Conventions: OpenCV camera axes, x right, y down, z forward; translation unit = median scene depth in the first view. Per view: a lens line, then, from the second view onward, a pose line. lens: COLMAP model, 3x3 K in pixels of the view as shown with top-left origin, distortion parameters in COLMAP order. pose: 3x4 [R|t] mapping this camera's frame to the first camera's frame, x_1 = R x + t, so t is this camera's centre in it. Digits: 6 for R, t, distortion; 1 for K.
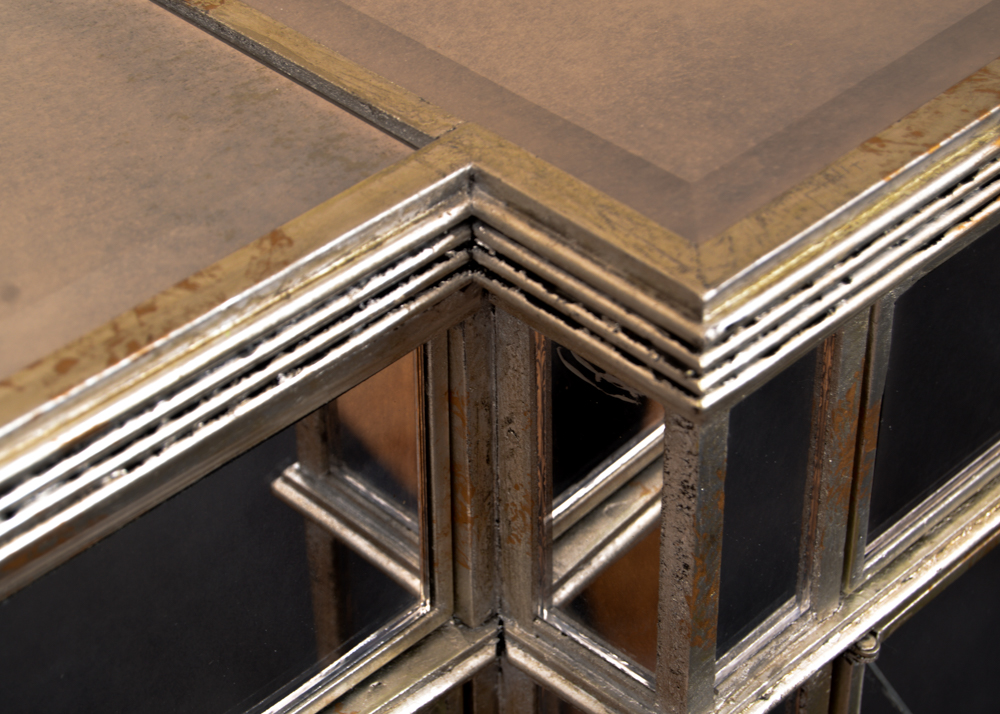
lens RADIAL K [[2426.7, 0, 500.0], [0, 2426.7, 357.0], [0, 0, 1]] dist [0.023607, 0.095090]
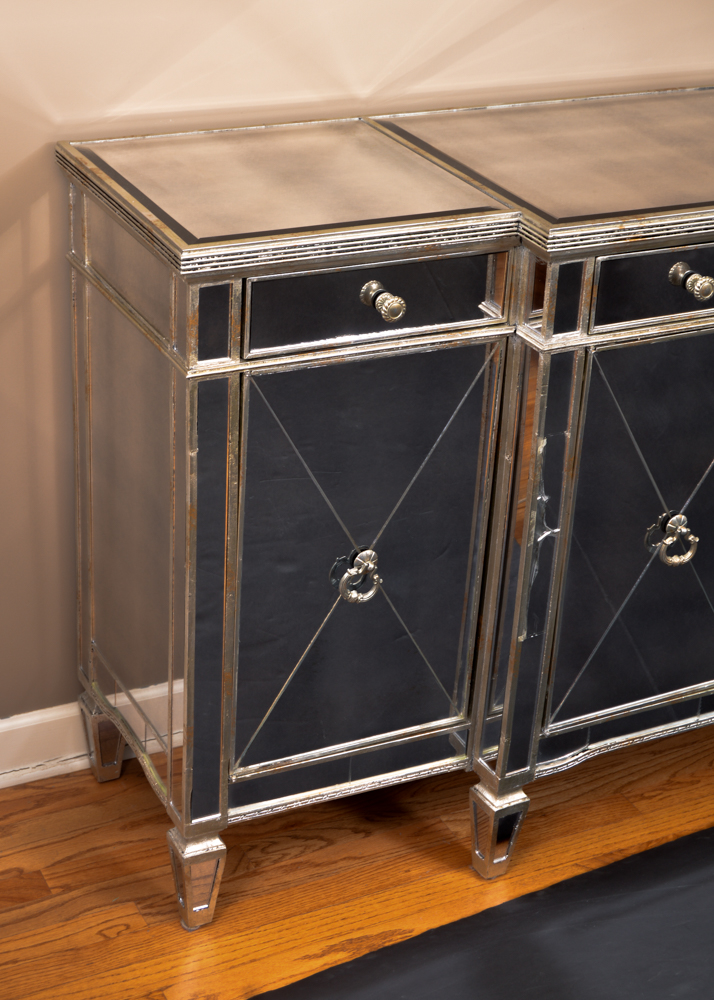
lens RADIAL K [[1847.8, 0, 357.0], [0, 1847.8, 500.0], [0, 0, 1]] dist [0.019978, -0.034722]
pose [[0.947237, 0.191063, -0.257364, 0.797995], [-0.239102, 0.955934, -0.170353, 1.280846], [0.213474, 0.222901, 0.951180, -2.793427]]
